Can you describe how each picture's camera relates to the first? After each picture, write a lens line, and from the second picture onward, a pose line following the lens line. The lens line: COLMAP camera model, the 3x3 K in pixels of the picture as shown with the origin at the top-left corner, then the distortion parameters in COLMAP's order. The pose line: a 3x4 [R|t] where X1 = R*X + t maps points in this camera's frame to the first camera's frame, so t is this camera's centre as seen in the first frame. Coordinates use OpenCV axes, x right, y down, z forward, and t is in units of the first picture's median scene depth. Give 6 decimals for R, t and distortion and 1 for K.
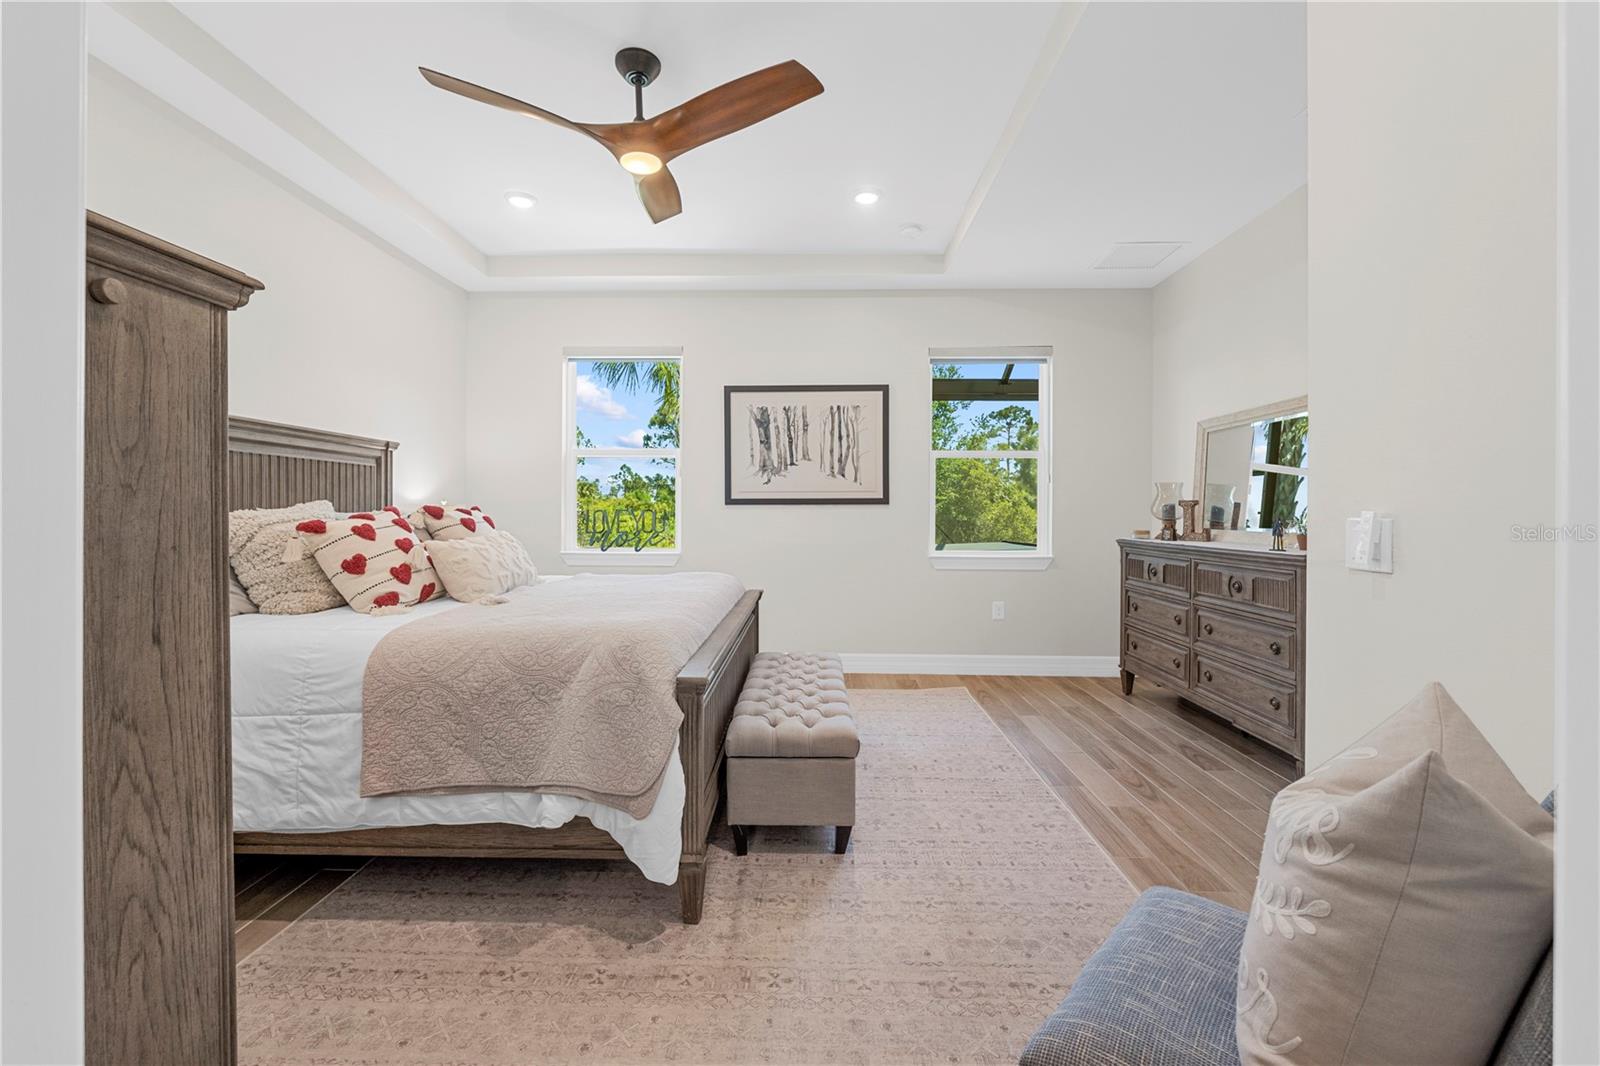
lens RADIAL K [[668.9, 0, 799.8], [0, 668.9, 518.3], [0, 0, 1]] dist [-0.006498, -0.000881]
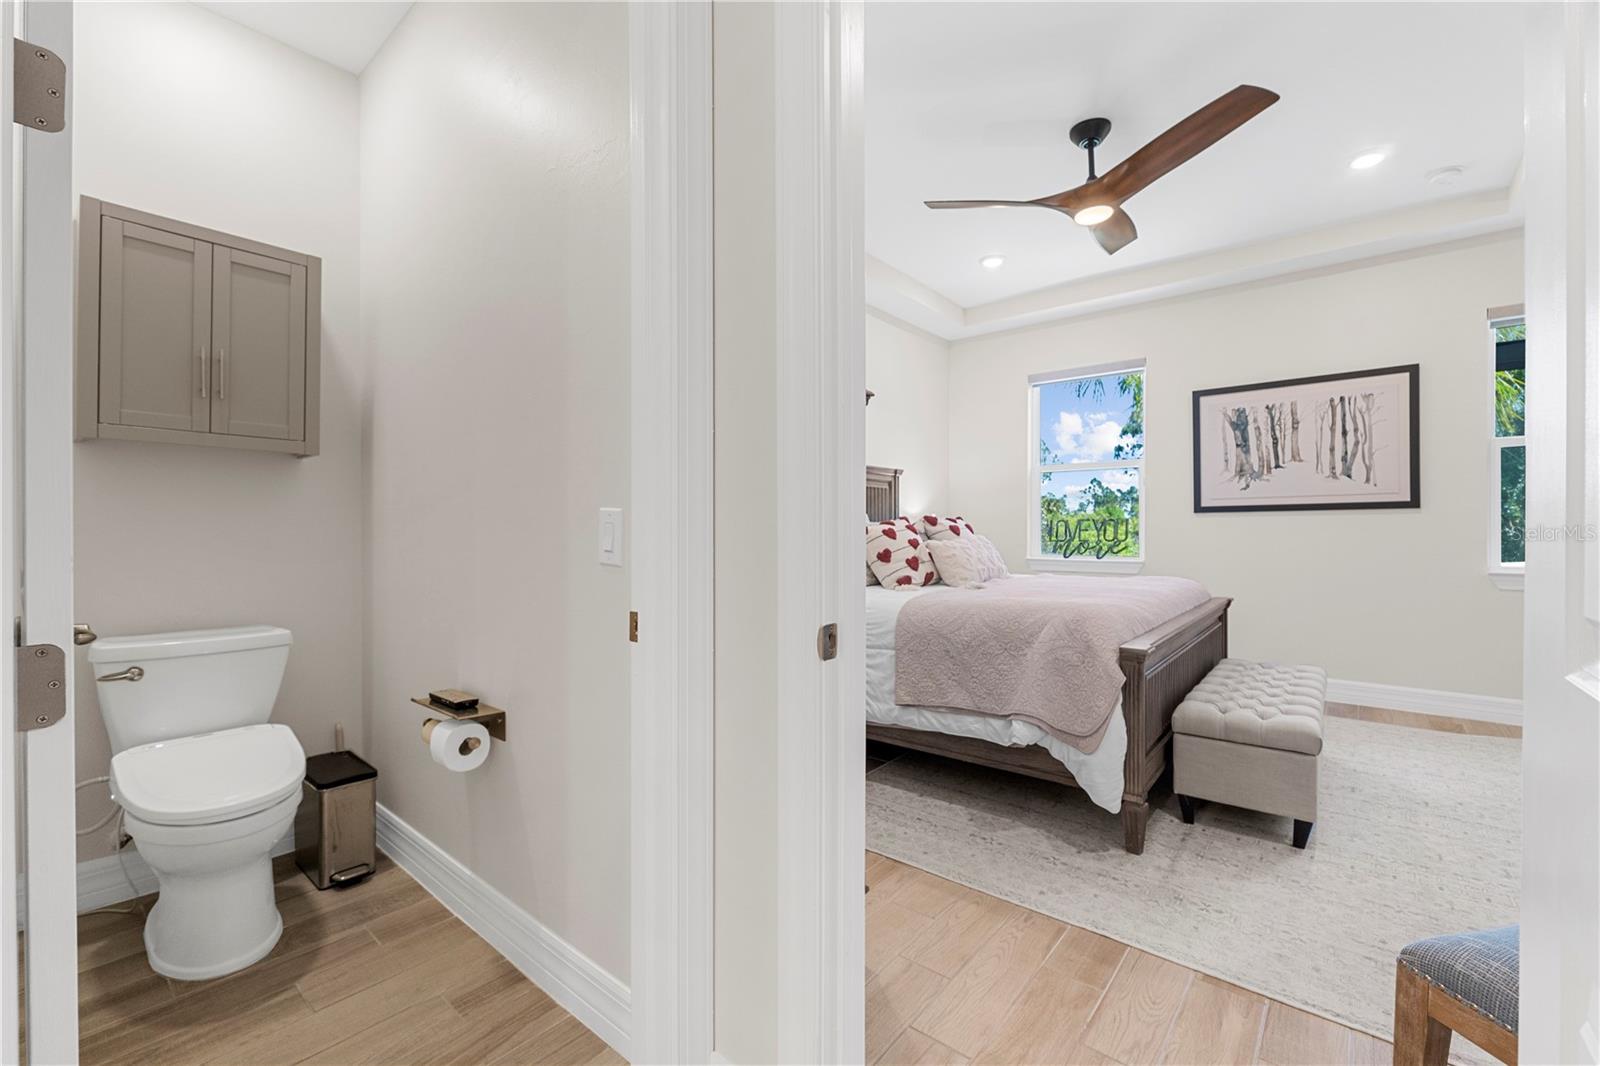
lens RADIAL K [[668.9, 0, 802.1], [0, 668.9, 532.9], [0, 0, 1]] dist [-0.006498, -0.000881]
pose [[0.784523, -0.003017, -0.620093, 0.083809], [0.000990, 0.999993, -0.003614, 0.023081], [0.620100, 0.002221, 0.784520, -0.227343]]
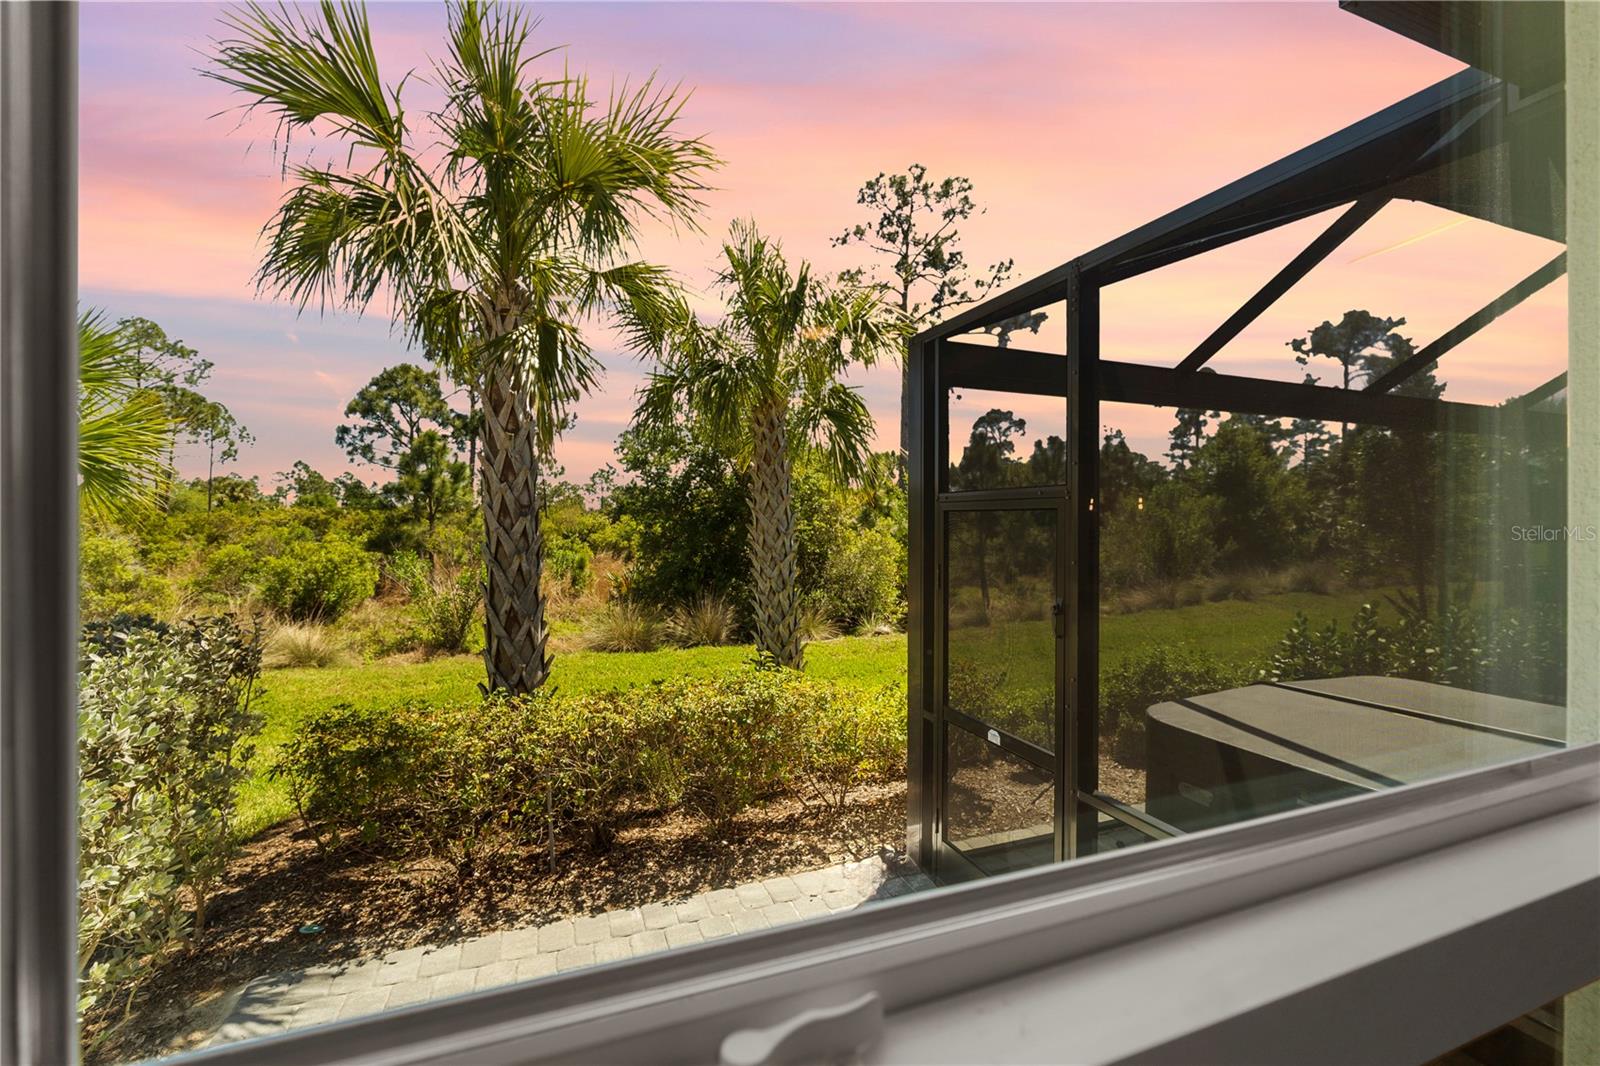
lens RADIAL K [[668.9, 0, 799.3], [0, 668.9, 525.9], [0, 0, 1]] dist [-0.006498, -0.000881]
pose [[0.924703, -0.001809, 0.380684, -0.880150], [0.000250, 0.999991, 0.004147, -0.362733], [-0.380689, -0.003739, 0.924696, 2.720202]]
